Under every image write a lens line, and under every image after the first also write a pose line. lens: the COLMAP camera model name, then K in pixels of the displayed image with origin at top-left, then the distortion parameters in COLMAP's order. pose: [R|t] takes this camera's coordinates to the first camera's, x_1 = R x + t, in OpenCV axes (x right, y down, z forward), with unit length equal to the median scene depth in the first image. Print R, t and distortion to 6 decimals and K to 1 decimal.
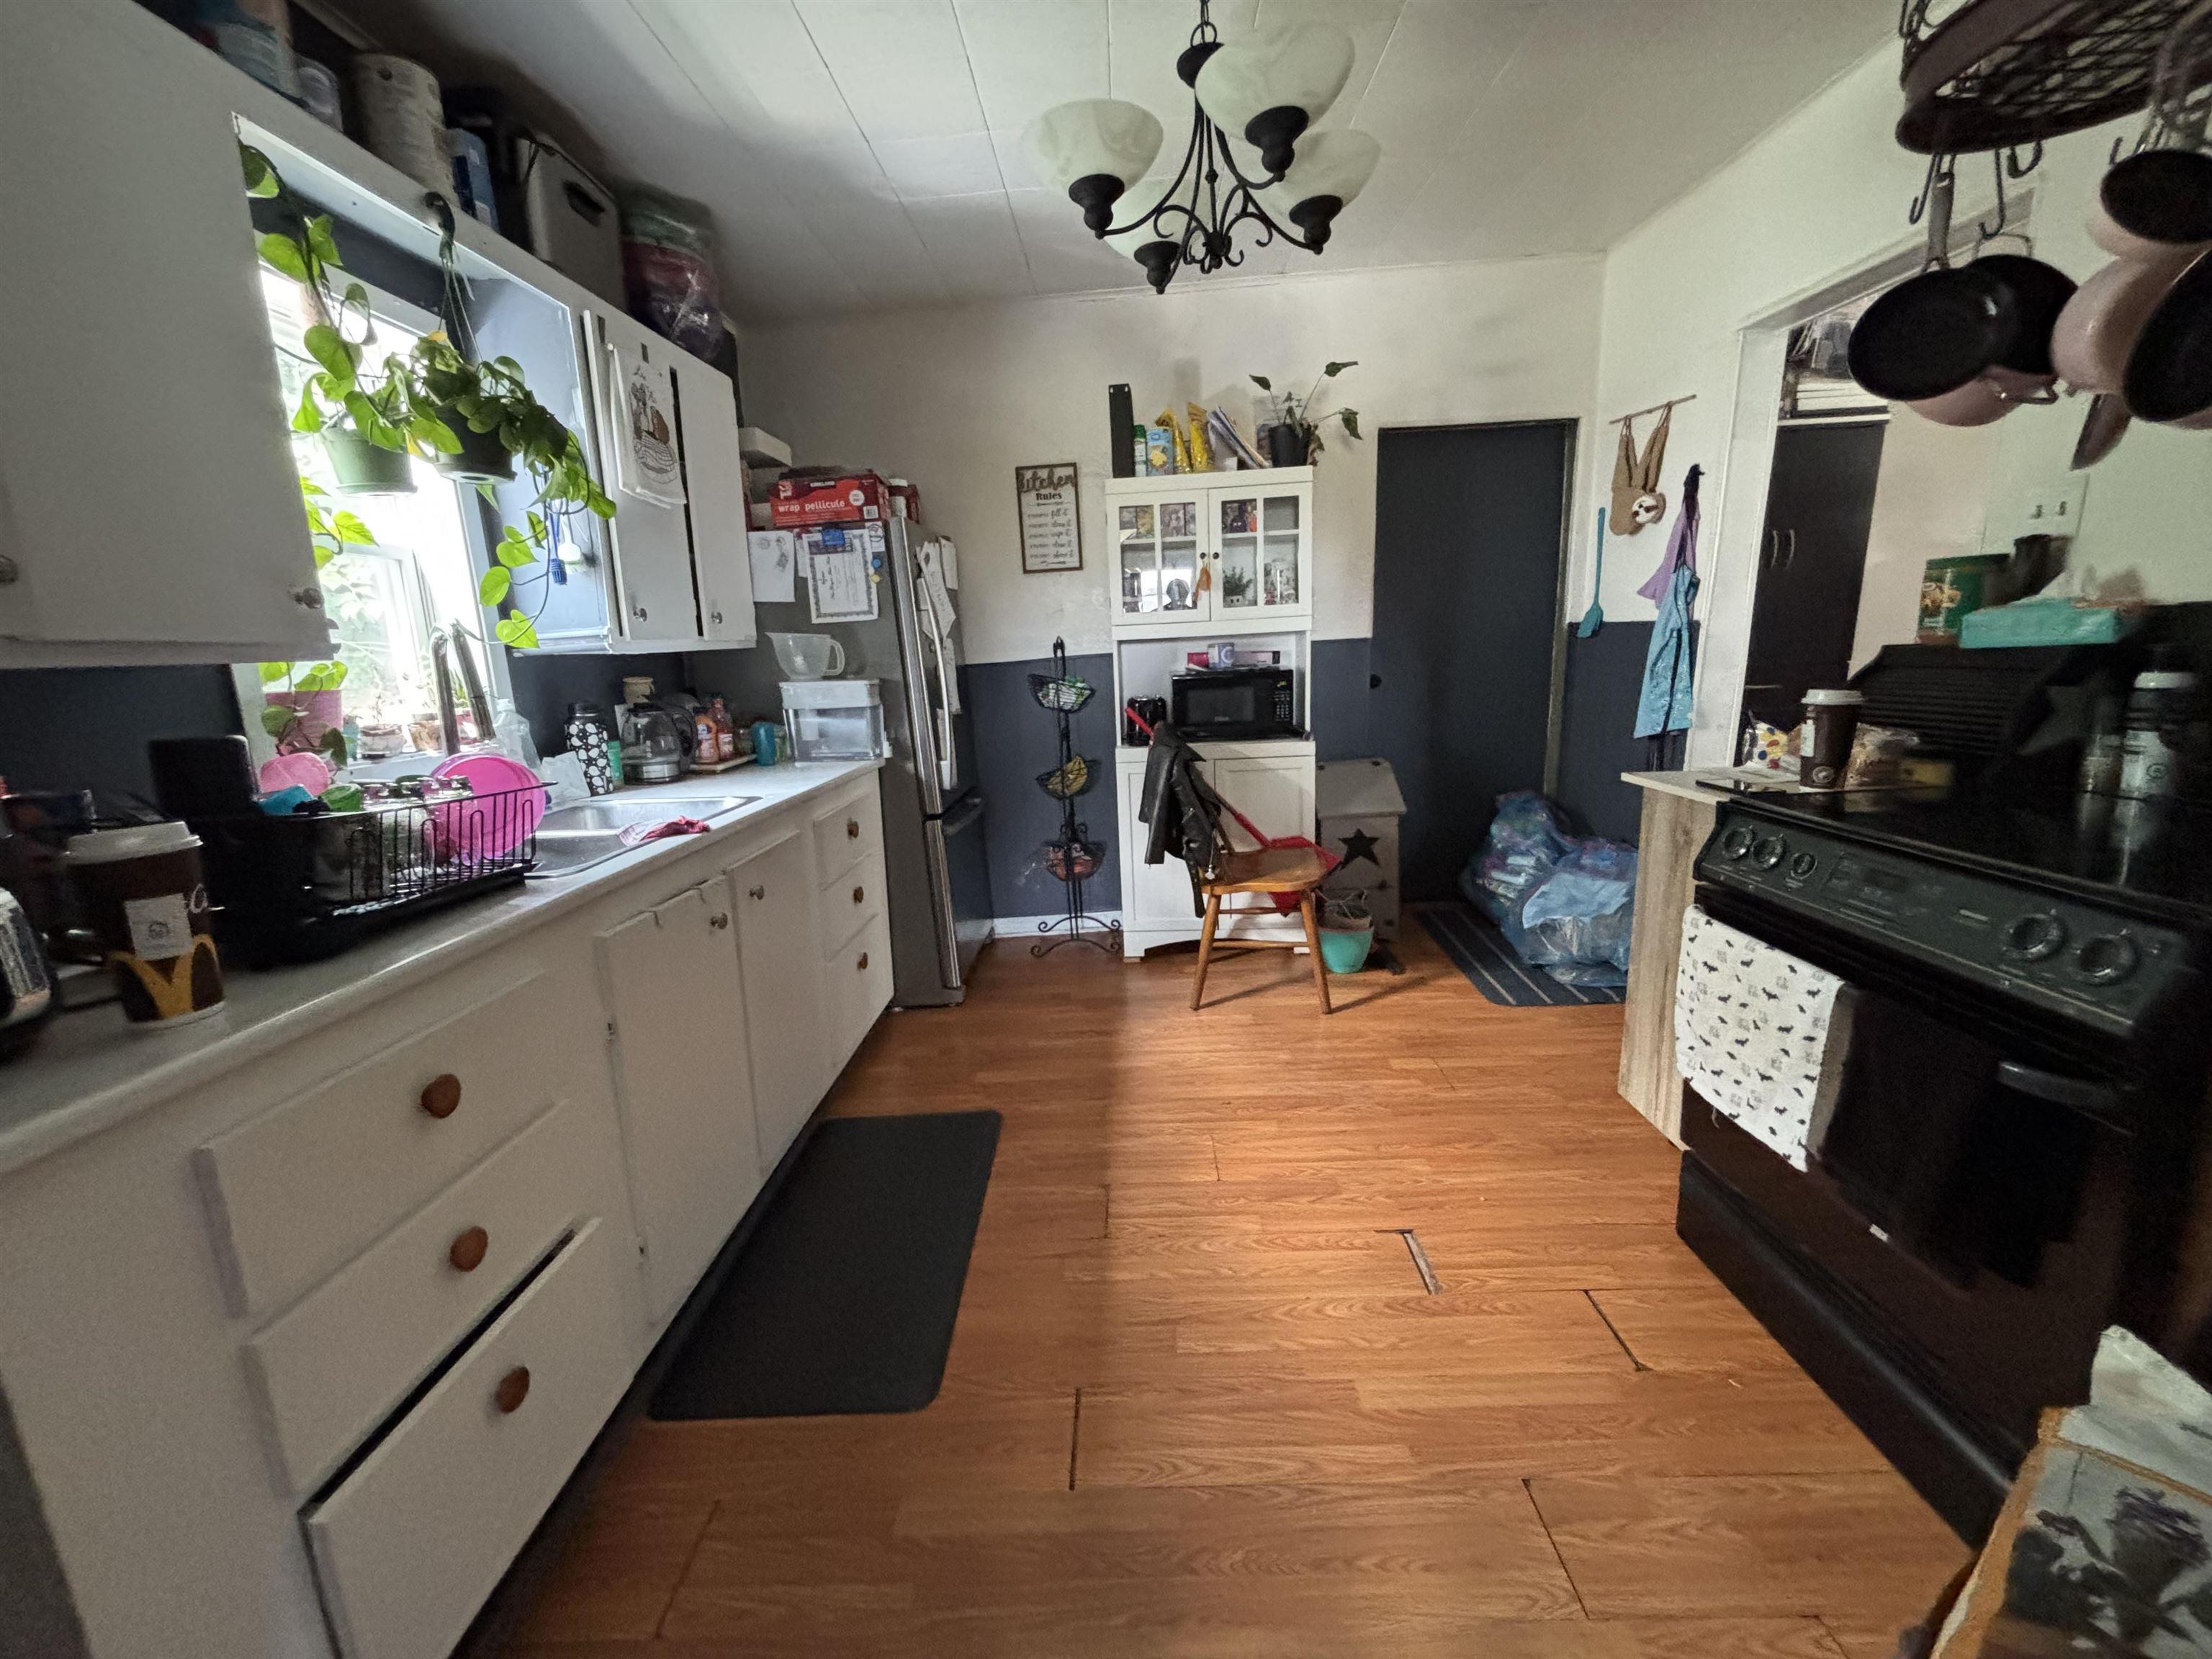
lens RADIAL K [[901.7, 0, 1107.8], [0, 901.7, 827.8], [0, 0, 1]] dist [0.003422, -0.000105]
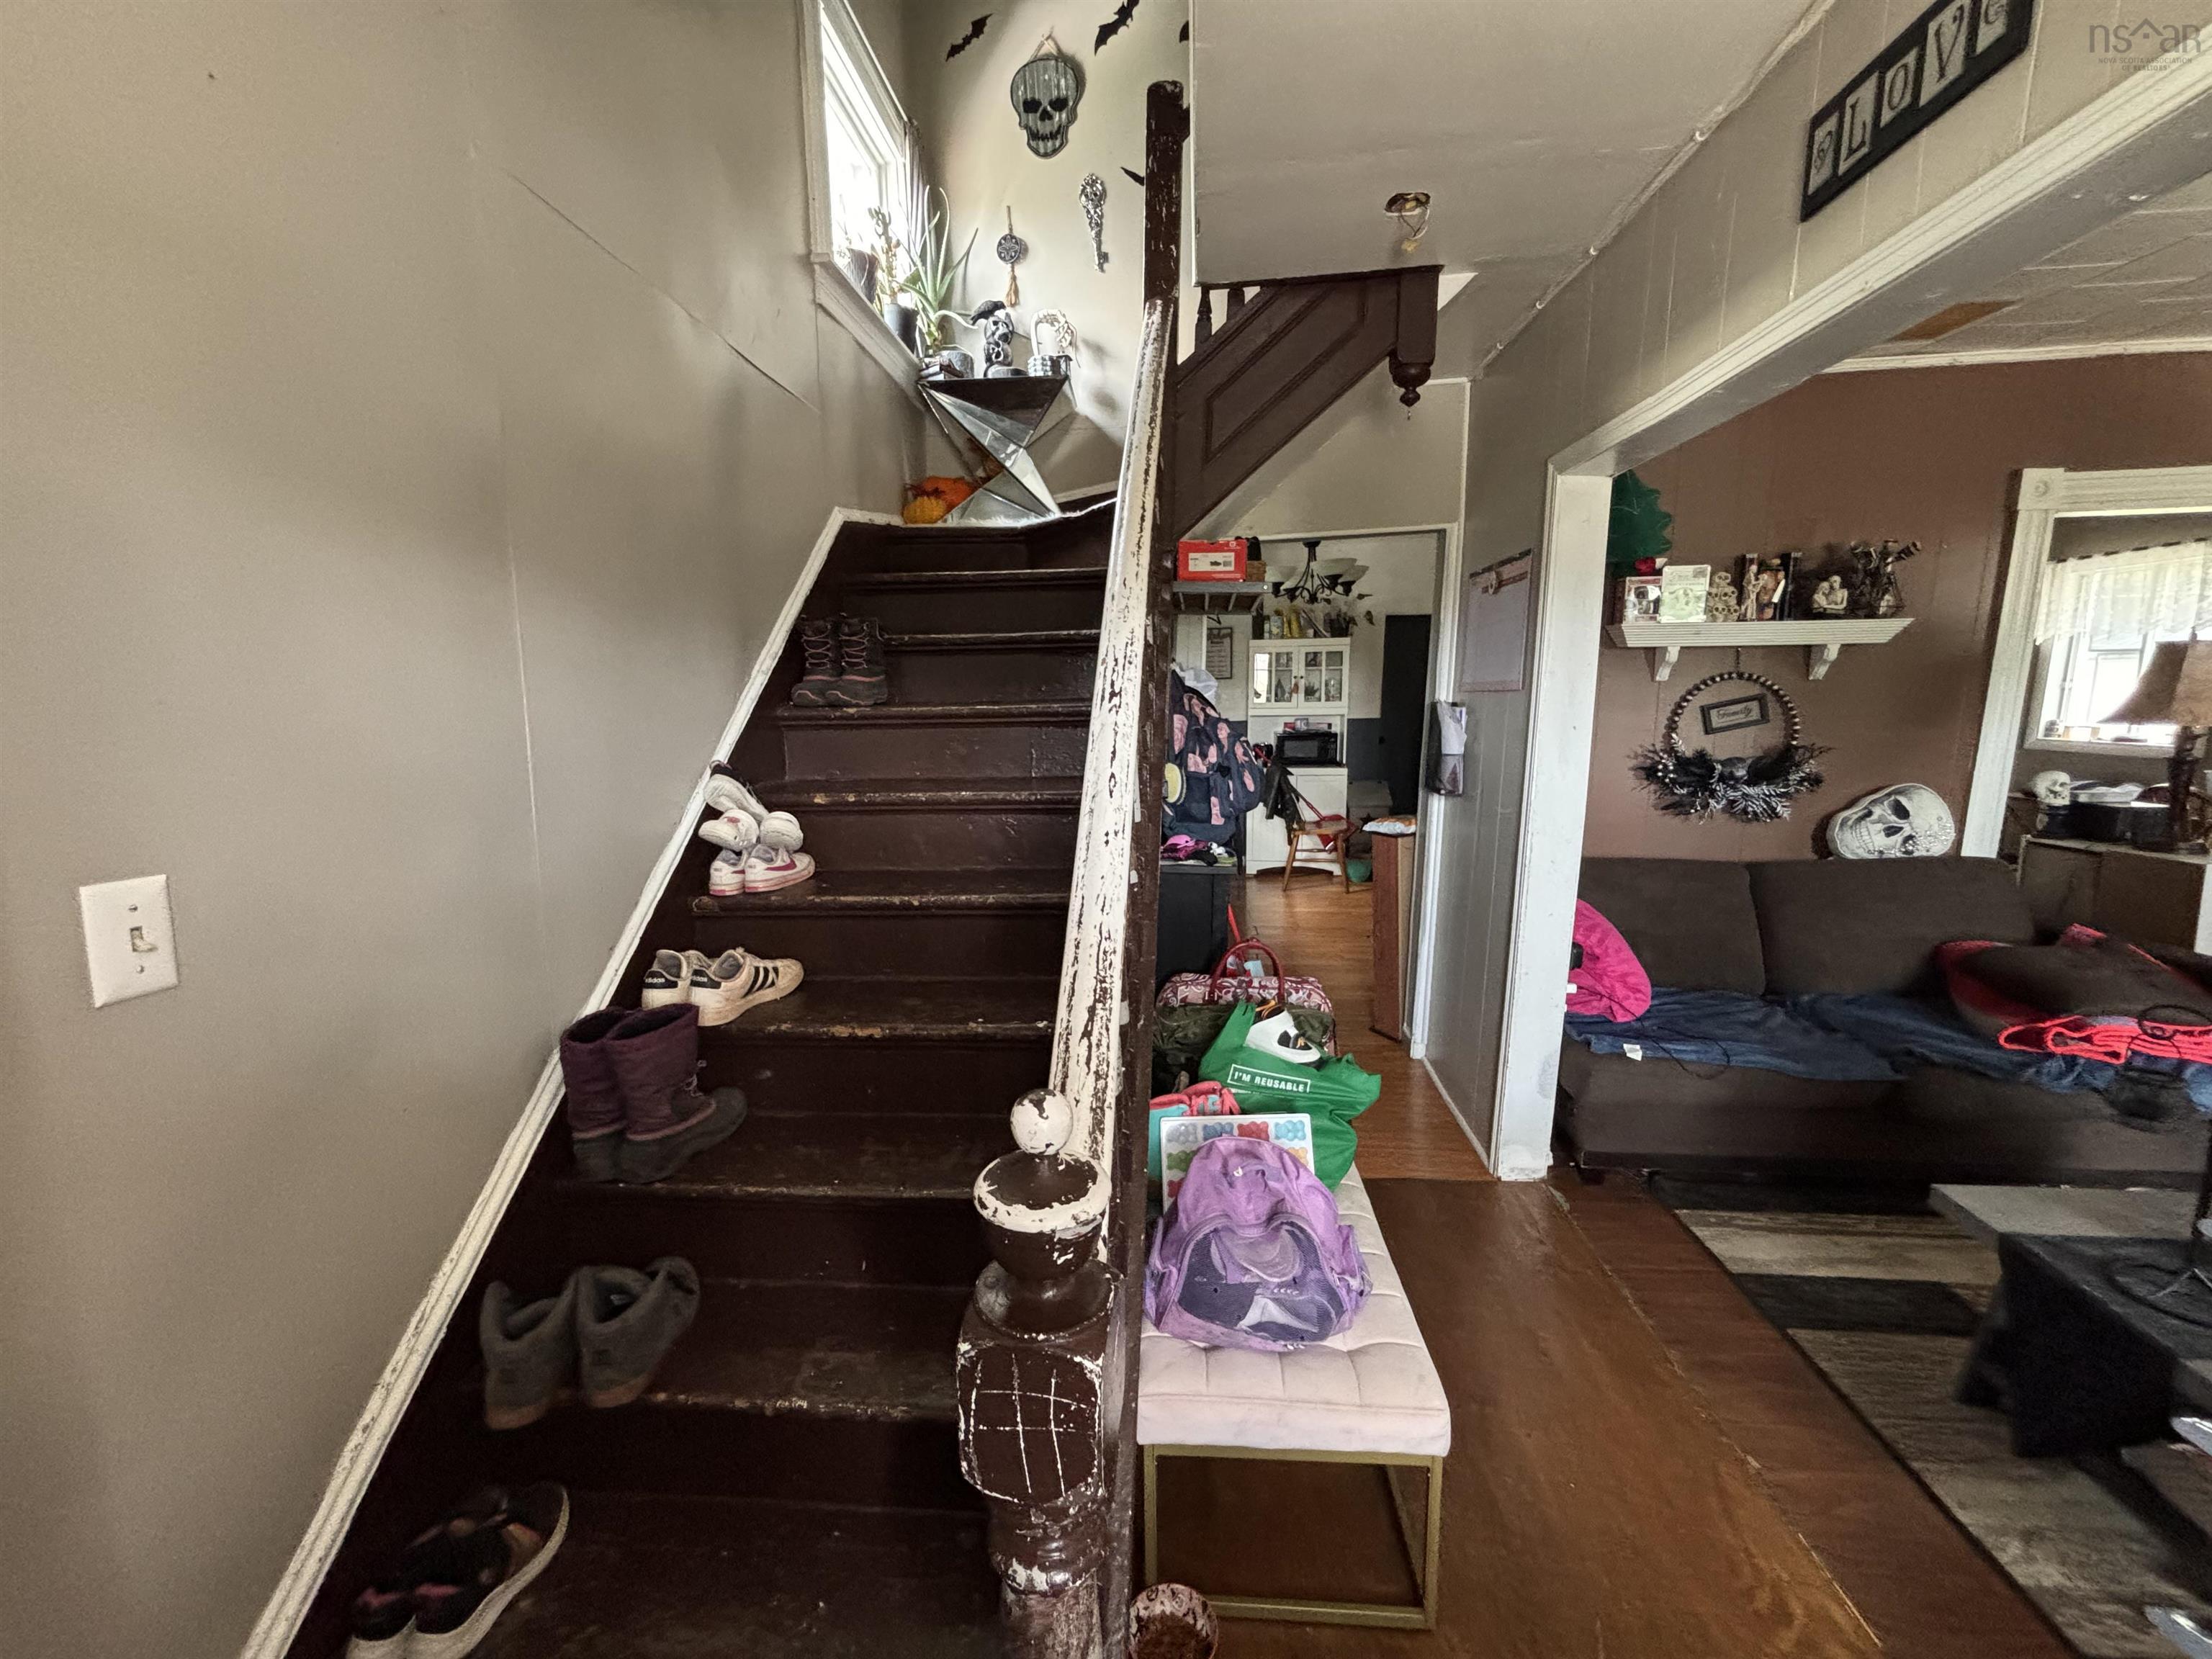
lens RADIAL K [[901.7, 0, 1102.0], [0, 901.7, 825.9], [0, 0, 1]] dist [0.003422, -0.000105]
pose [[0.997250, 0.044393, -0.059339, -0.193516], [-0.047483, 0.997533, -0.051711, 0.162686], [0.056897, 0.054386, 0.996898, -1.041093]]
